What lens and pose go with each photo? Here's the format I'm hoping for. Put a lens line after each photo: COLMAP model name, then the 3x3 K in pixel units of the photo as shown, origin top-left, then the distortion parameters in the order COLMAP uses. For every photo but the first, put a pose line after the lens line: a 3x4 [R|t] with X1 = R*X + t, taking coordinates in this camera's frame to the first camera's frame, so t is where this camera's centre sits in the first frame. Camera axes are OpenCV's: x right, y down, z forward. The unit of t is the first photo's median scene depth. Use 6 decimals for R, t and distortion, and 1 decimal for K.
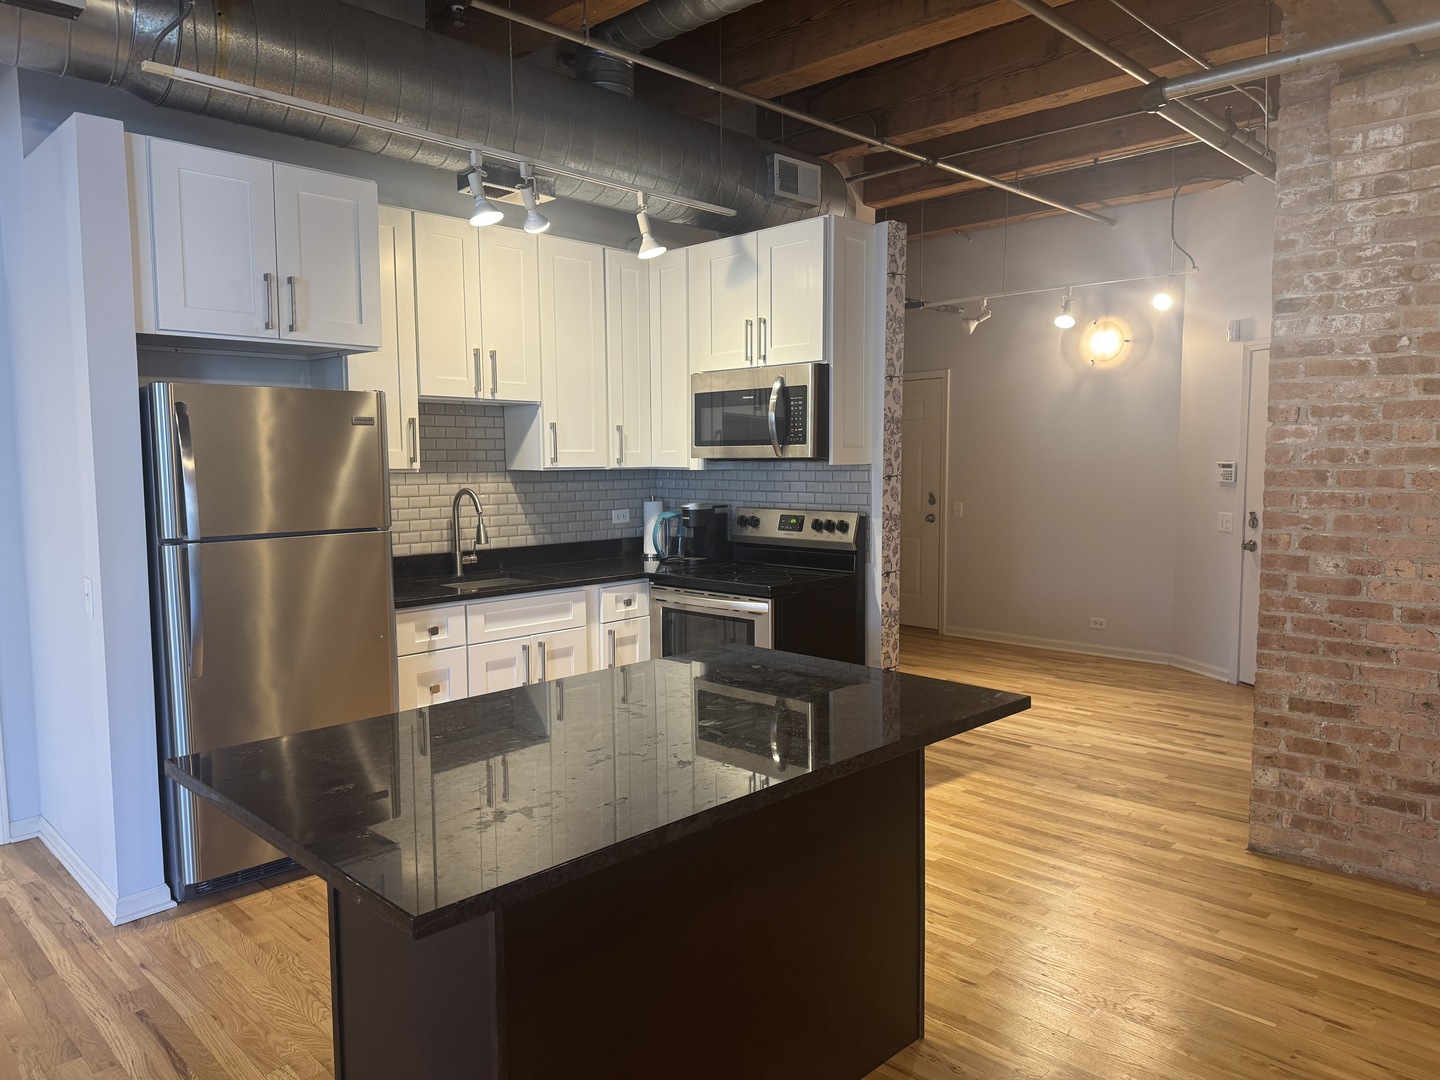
lens RADIAL K [[1023.6, 0, 700.7], [0, 1023.6, 541.5], [0, 0, 1]] dist [0.064973, -0.078440]
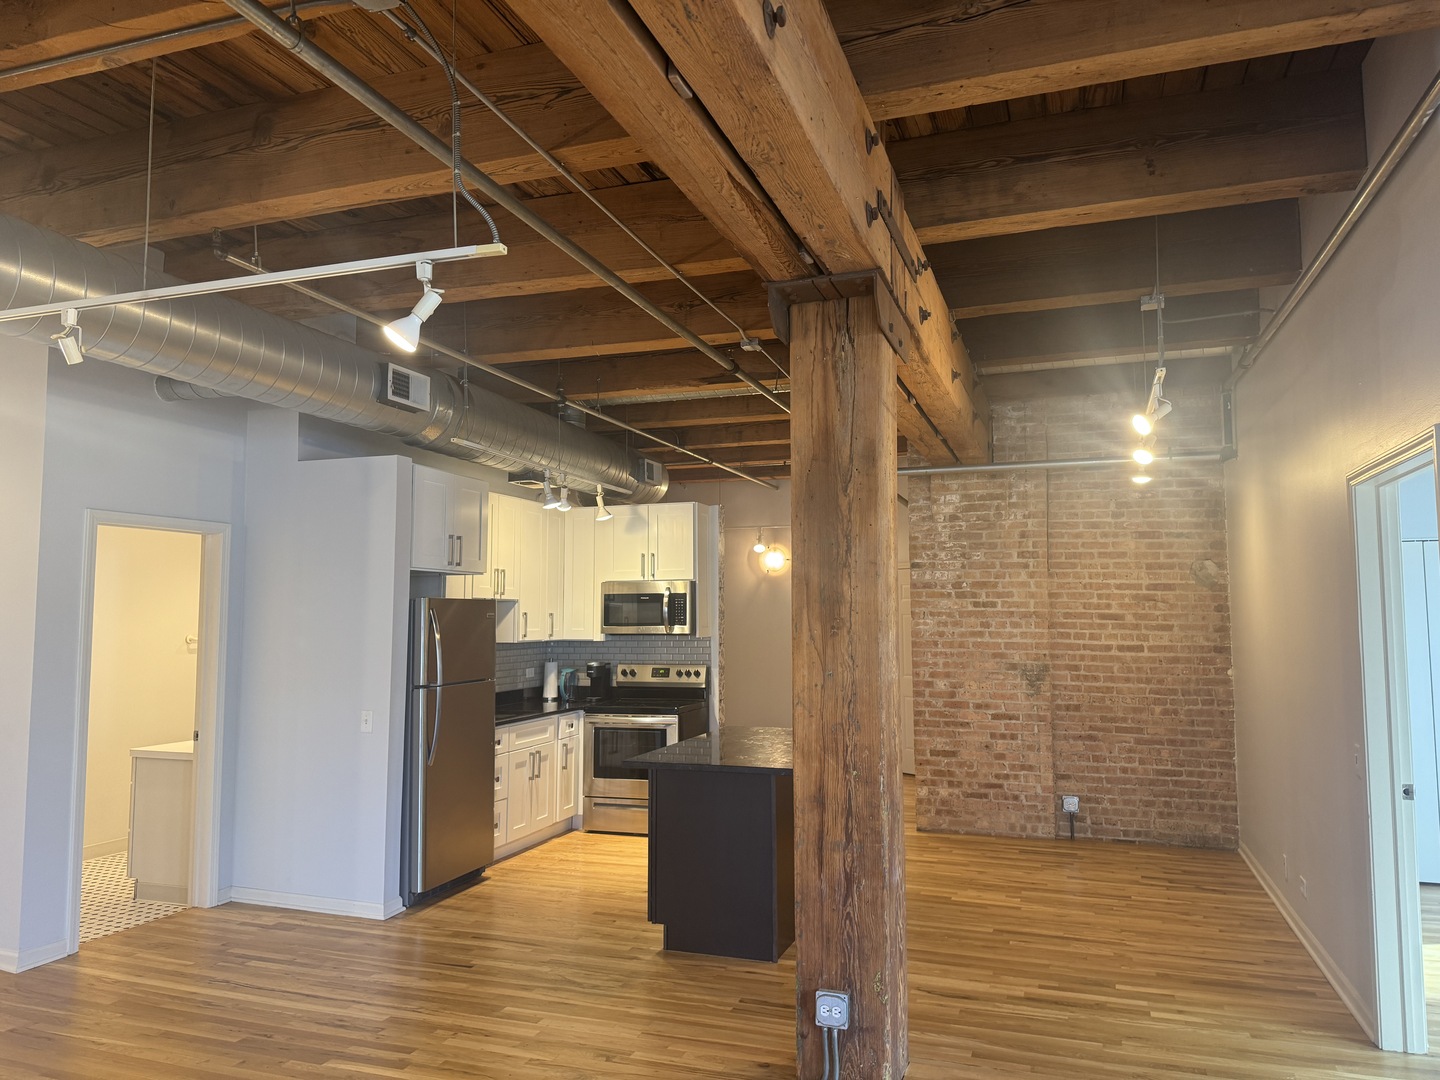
lens RADIAL K [[1023.6, 0, 701.8], [0, 1023.6, 502.0], [0, 0, 1]] dist [0.064973, -0.078440]
pose [[0.905121, 0.050011, 0.422203, -0.749454], [0.034617, 0.981091, -0.190425, 0.038772], [-0.423743, 0.186973, 0.886275, -0.739304]]
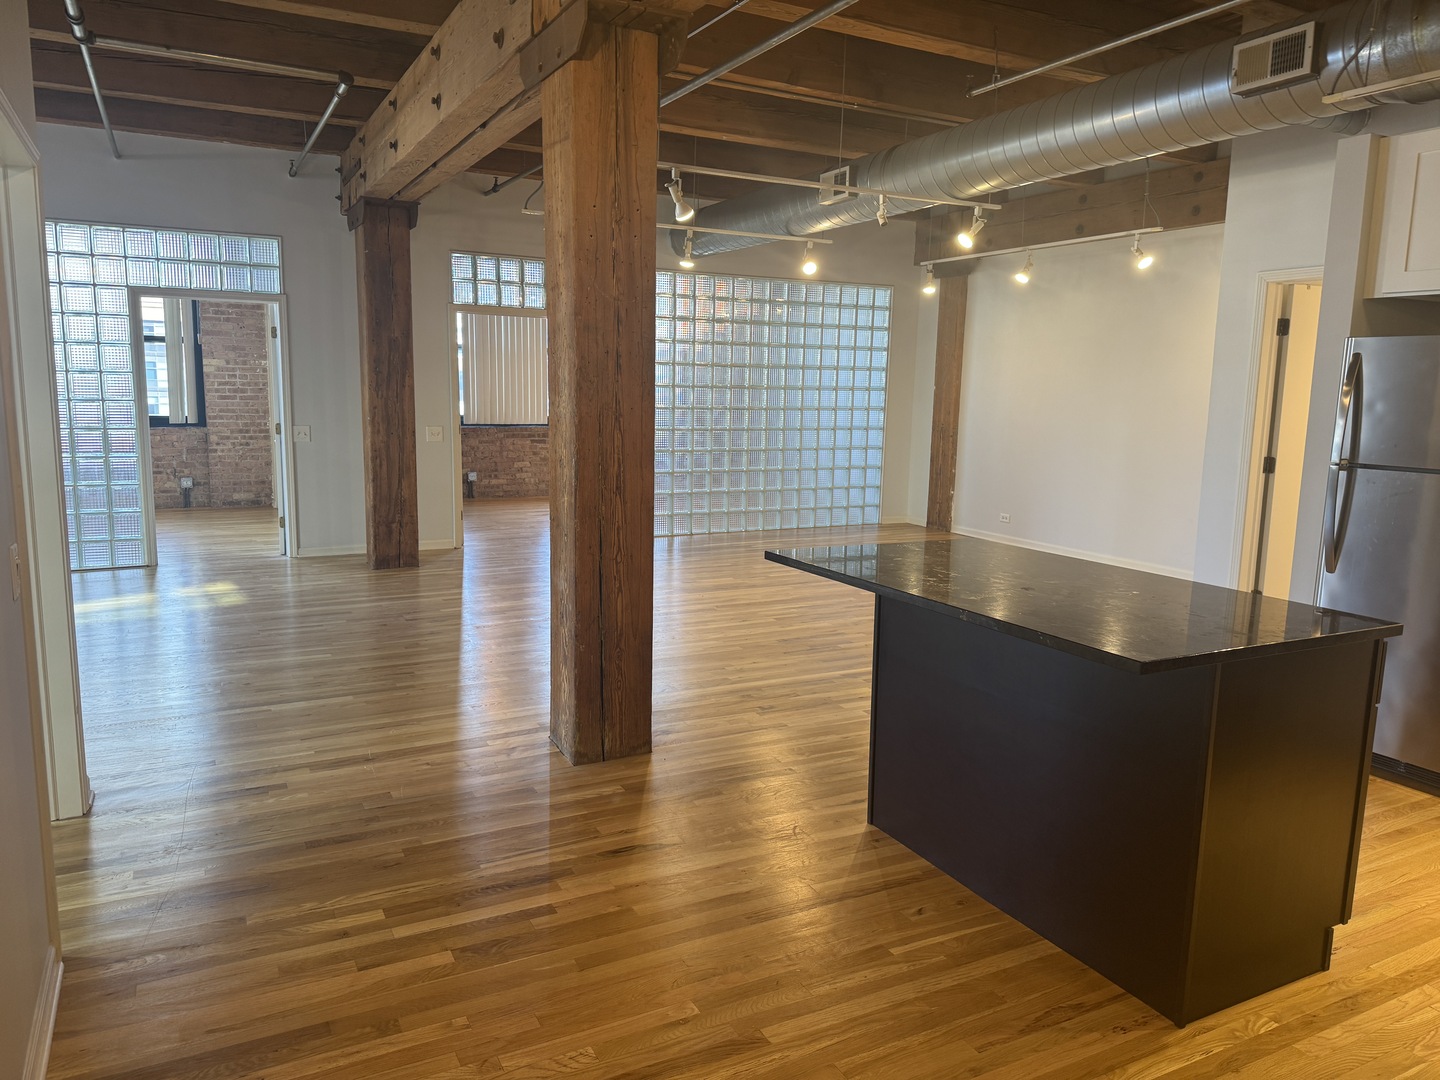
lens RADIAL K [[1023.6, 0, 720.1], [0, 1023.6, 540.0], [0, 0, 1]] dist [0.064973, -0.078440]
pose [[-0.301607, 0.140363, -0.943044, 1.483902], [-0.098814, 0.979176, 0.177344, -0.090522], [0.948298, 0.146674, -0.281457, 1.136908]]
